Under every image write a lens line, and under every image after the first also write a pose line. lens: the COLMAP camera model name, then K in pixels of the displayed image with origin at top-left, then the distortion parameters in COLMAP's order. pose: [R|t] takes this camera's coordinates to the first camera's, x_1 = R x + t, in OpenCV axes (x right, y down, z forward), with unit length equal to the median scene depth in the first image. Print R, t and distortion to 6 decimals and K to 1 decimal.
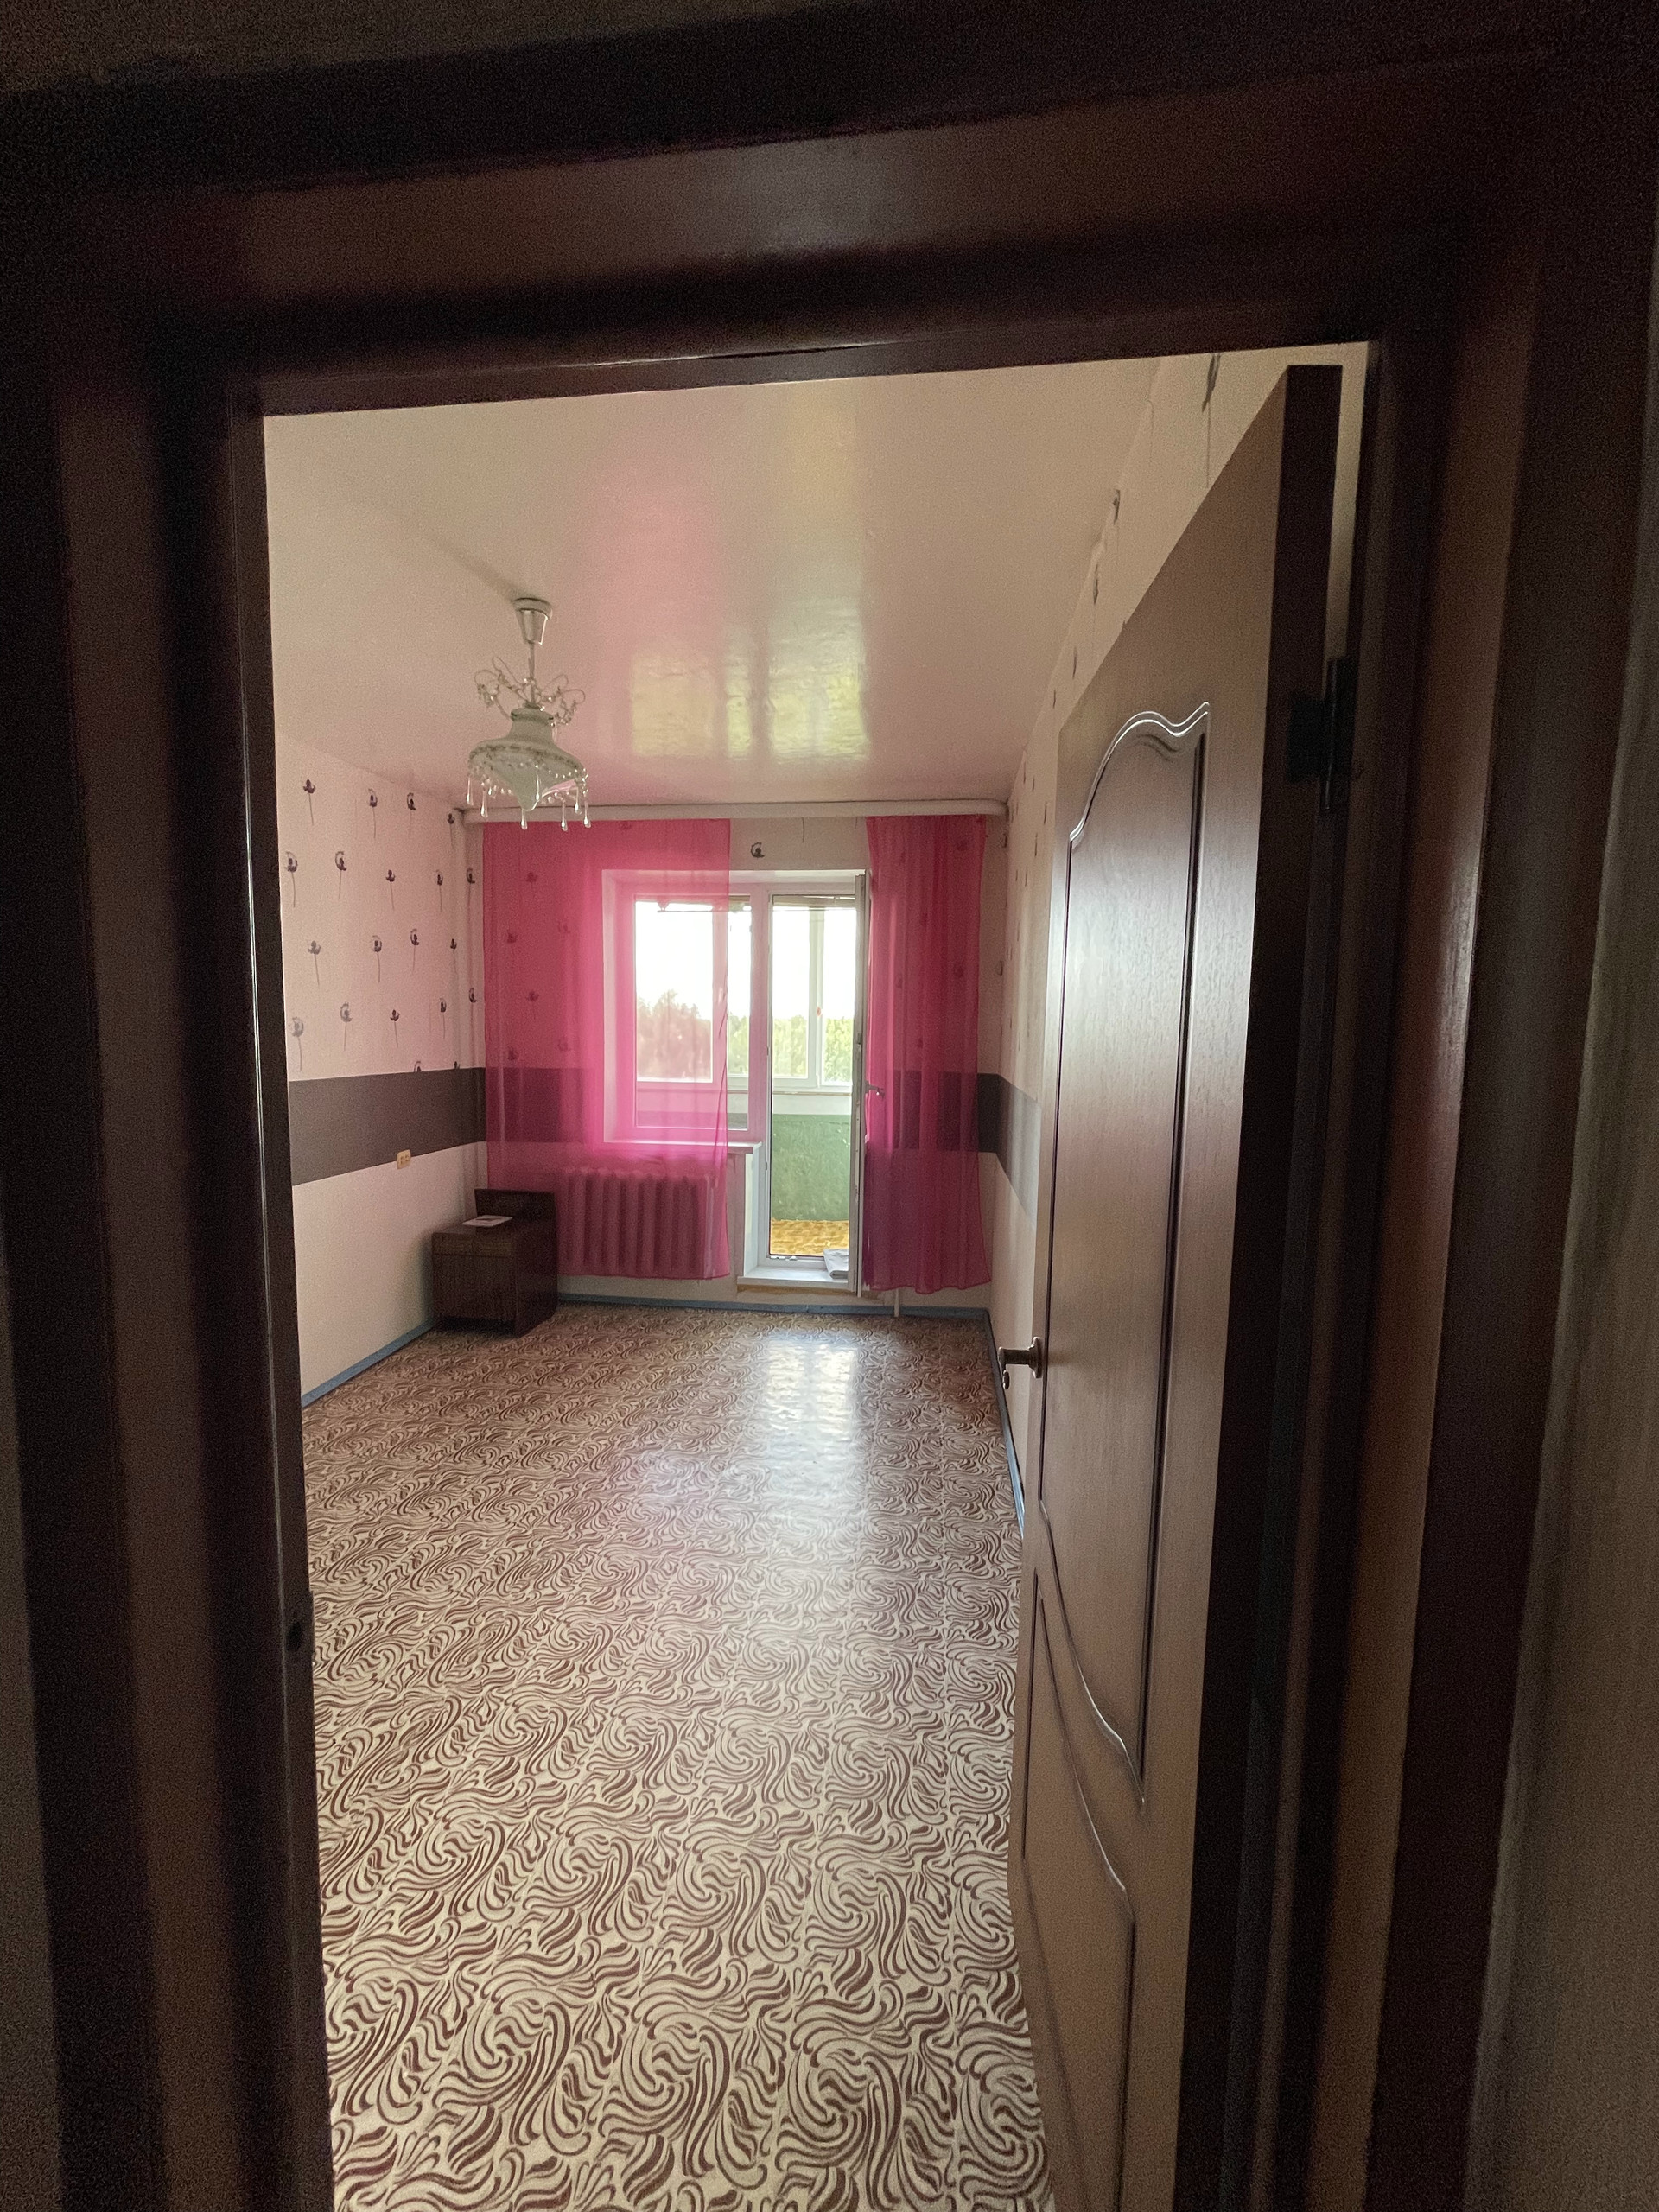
lens RADIAL K [[896.1, 0, 832.9], [0, 896.1, 1112.3], [0, 0, 1]] dist [-0.003000, 0.000449]
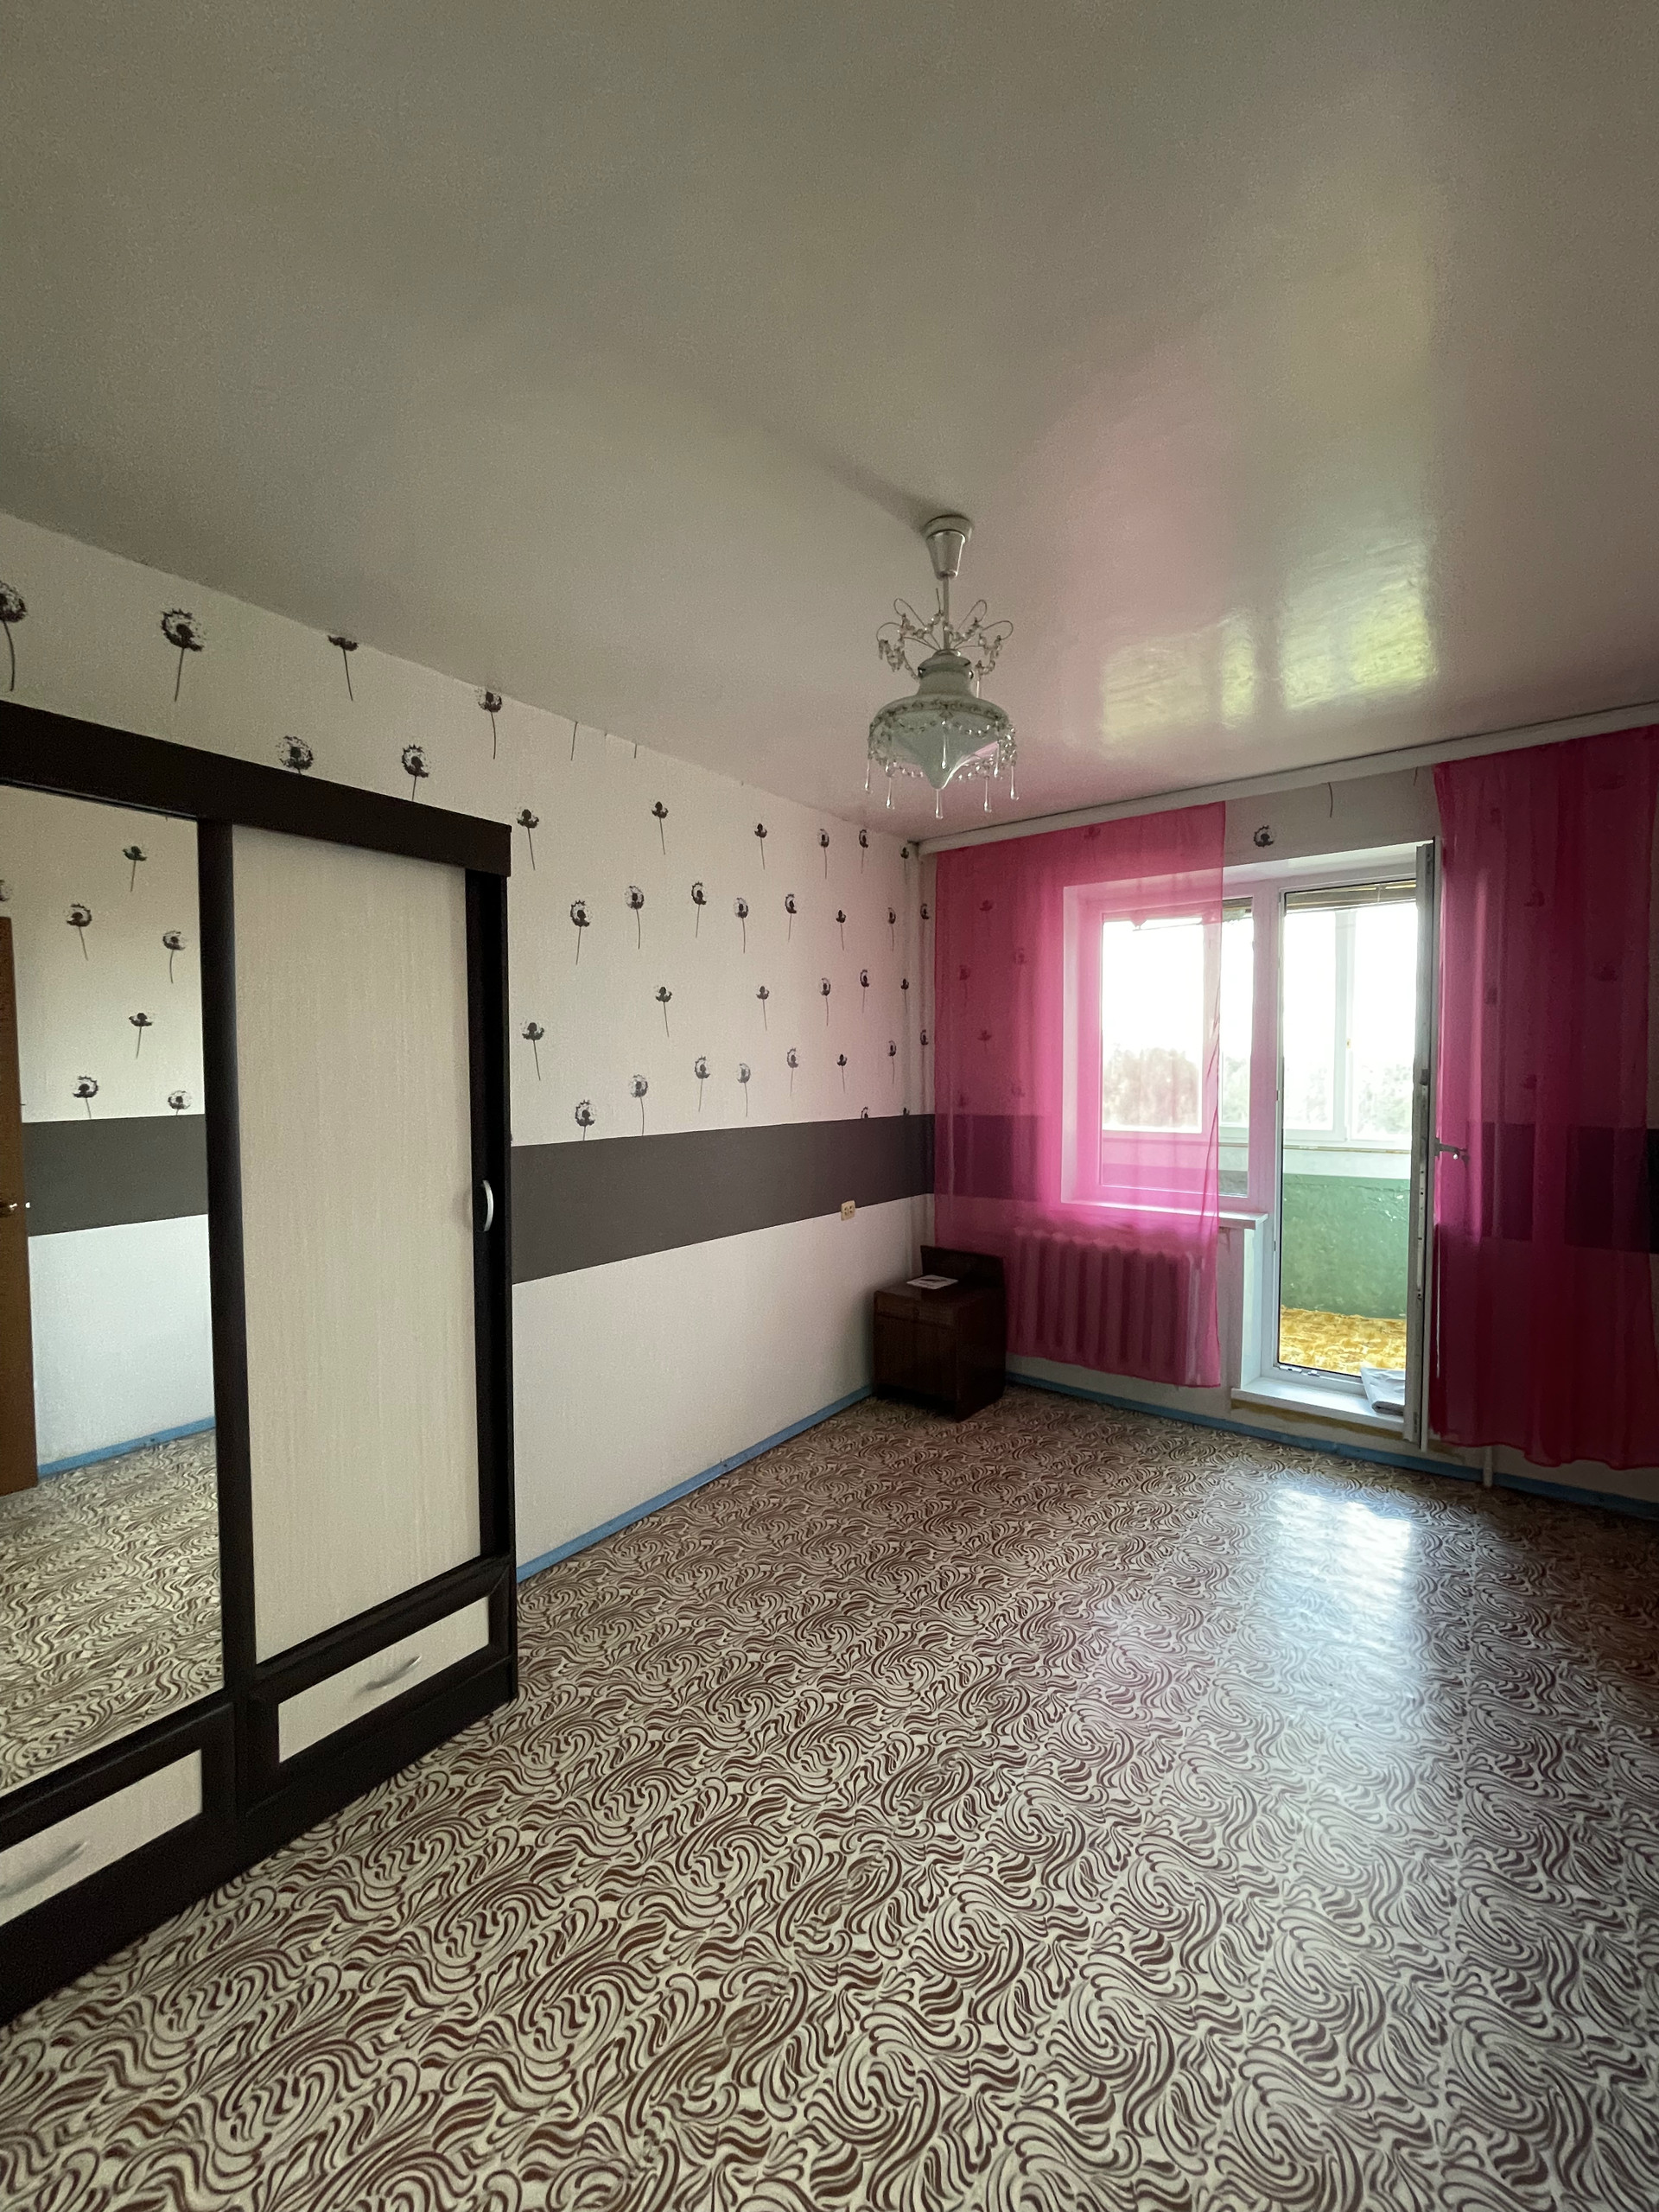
lens RADIAL K [[886.6, 0, 827.6], [0, 886.6, 1098.5], [0, 0, 1]] dist [-0.003328, 0.000294]
pose [[0.859413, -0.001386, -0.511280, -0.016152], [-0.031274, 0.997981, -0.055274, -0.012392], [0.510325, 0.063493, 0.857635, 0.162805]]
